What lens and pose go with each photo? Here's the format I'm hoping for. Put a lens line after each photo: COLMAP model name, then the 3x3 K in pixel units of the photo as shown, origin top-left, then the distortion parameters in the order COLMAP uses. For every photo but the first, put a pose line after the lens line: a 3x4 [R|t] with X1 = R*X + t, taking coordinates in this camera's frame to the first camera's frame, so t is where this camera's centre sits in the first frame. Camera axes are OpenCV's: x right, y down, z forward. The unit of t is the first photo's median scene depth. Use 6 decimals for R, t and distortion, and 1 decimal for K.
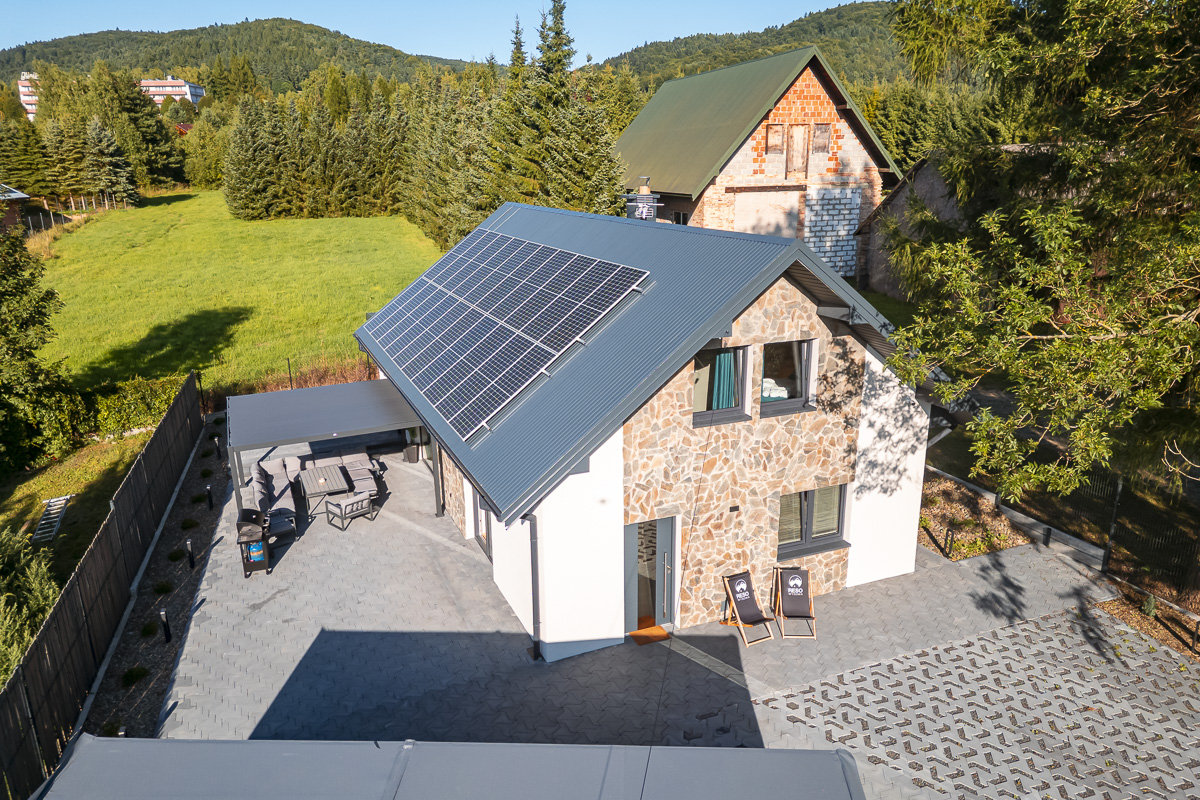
lens RADIAL K [[843.0, 0, 601.3], [0, 843.0, 411.8], [0, 0, 1]] dist [0.069814, -0.061494]
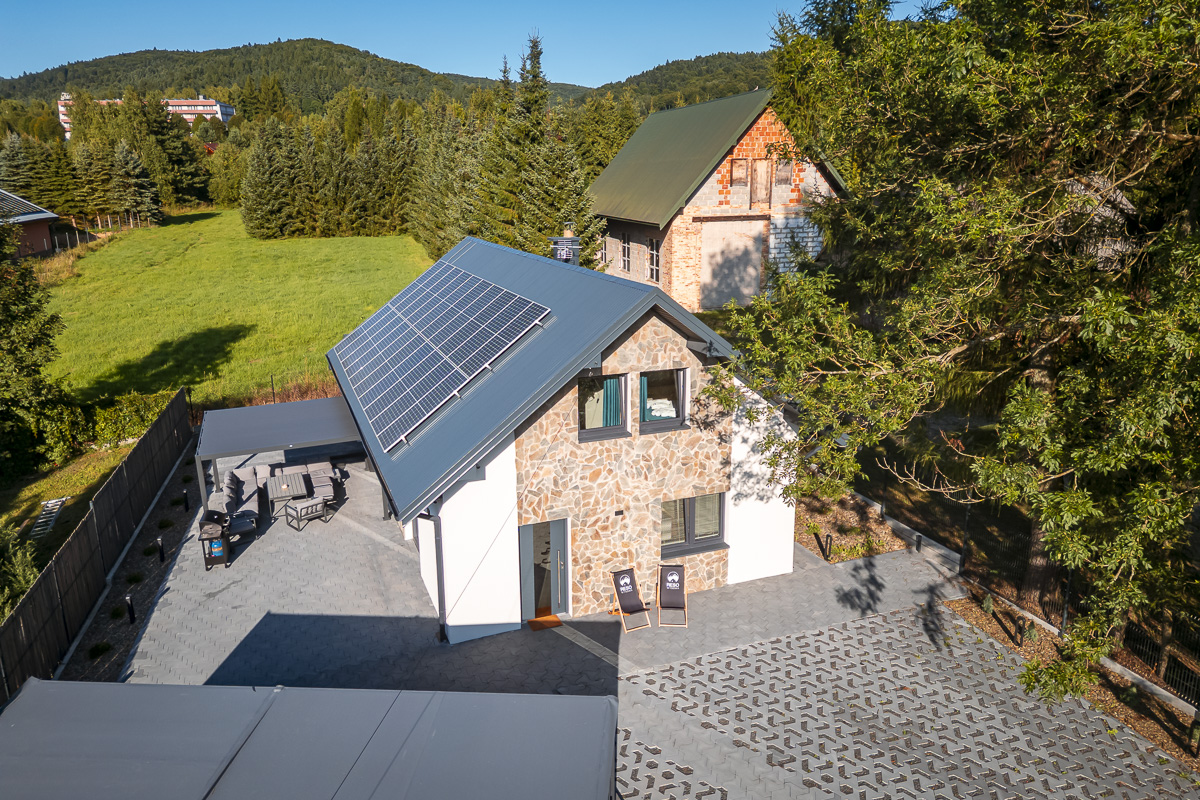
lens RADIAL K [[841.6, 0, 600.4], [0, 841.6, 392.9], [0, 0, 1]] dist [0.082412, -0.077409]
pose [[0.999641, 0.008415, -0.025422, 0.058791], [-0.009343, 0.999286, -0.036615, -0.002769], [0.025096, 0.036840, 0.999006, -0.059811]]
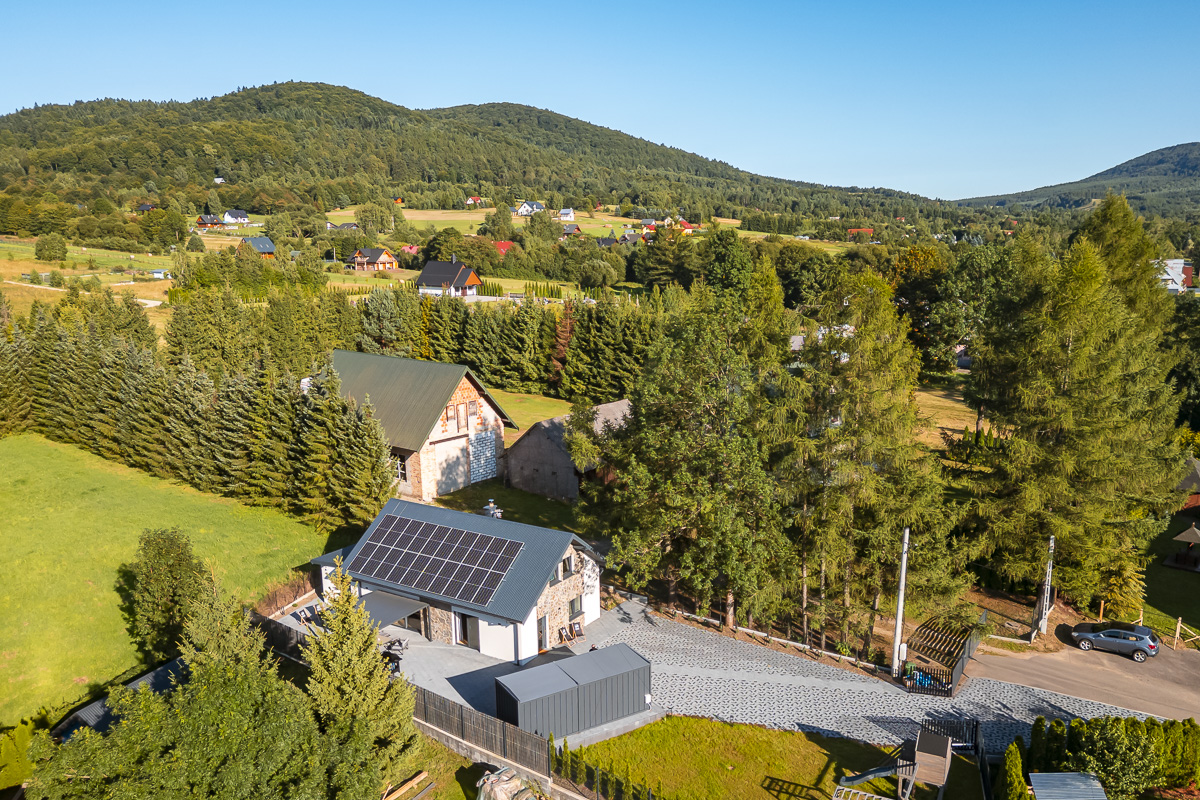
lens RADIAL K [[922.7, 0, 630.8], [0, 922.7, 456.7], [0, 0, 1]] dist [0.099492, -0.123131]
pose [[0.826486, -0.131566, 0.547368, -0.570654], [0.162545, 0.986666, -0.008274, -0.149724], [-0.538981, 0.095810, 0.836851, -0.848623]]
